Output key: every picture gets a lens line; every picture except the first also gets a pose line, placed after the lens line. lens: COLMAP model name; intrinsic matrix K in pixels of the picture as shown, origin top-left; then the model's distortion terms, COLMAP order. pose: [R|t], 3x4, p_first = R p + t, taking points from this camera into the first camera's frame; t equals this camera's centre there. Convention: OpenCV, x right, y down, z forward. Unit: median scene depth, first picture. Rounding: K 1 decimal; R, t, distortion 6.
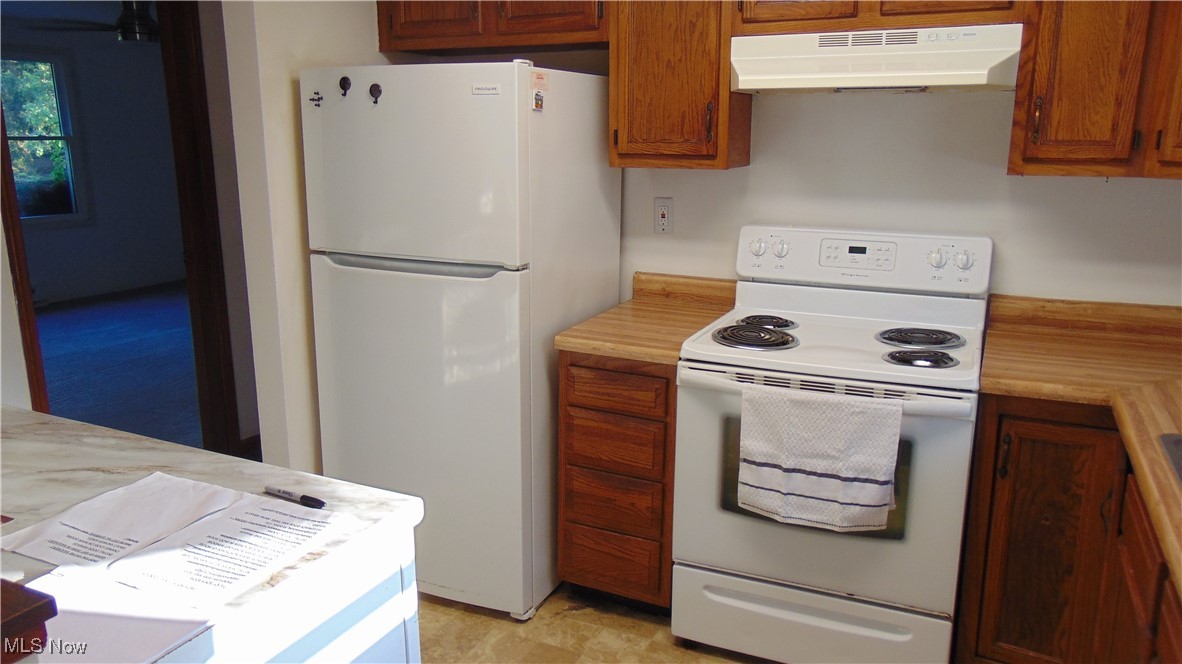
lens RADIAL K [[889.1, 0, 592.7], [0, 889.1, 333.3], [0, 0, 1]] dist [0.034074, 0.003585]
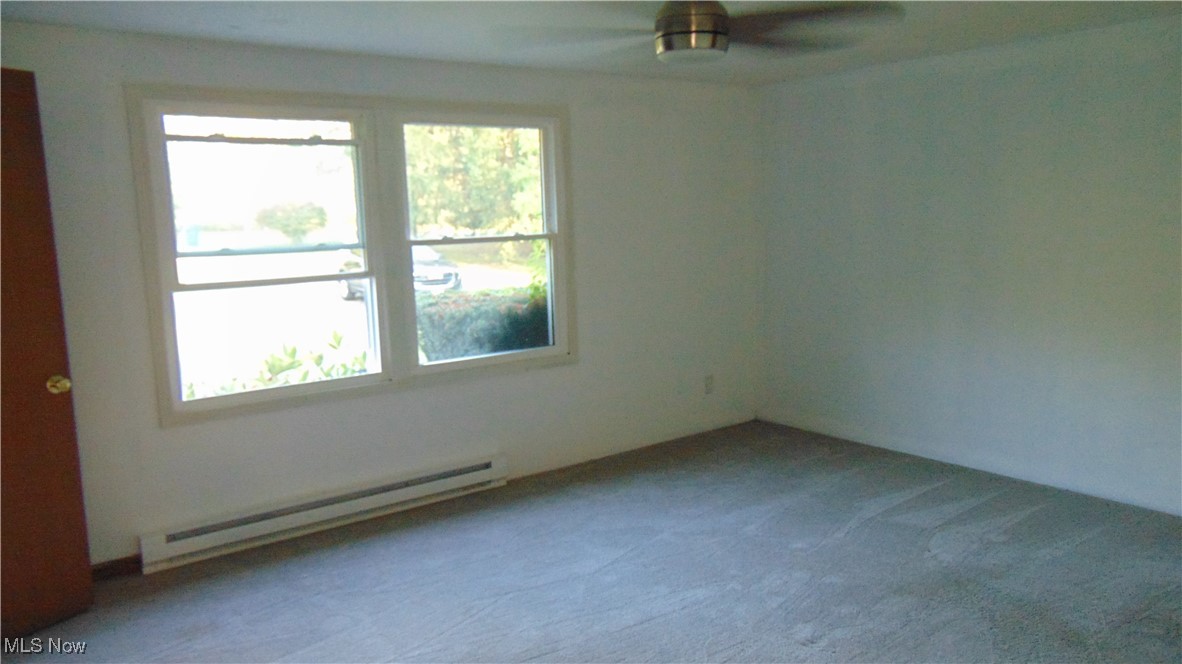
lens RADIAL K [[889.1, 0, 590.1], [0, 889.1, 332.3], [0, 0, 1]] dist [0.034074, 0.003585]
pose [[0.892103, 0.033473, -0.450591, -0.251123], [-0.069998, 0.995451, -0.064636, -0.102862], [0.446377, 0.089202, 0.890388, 0.422079]]
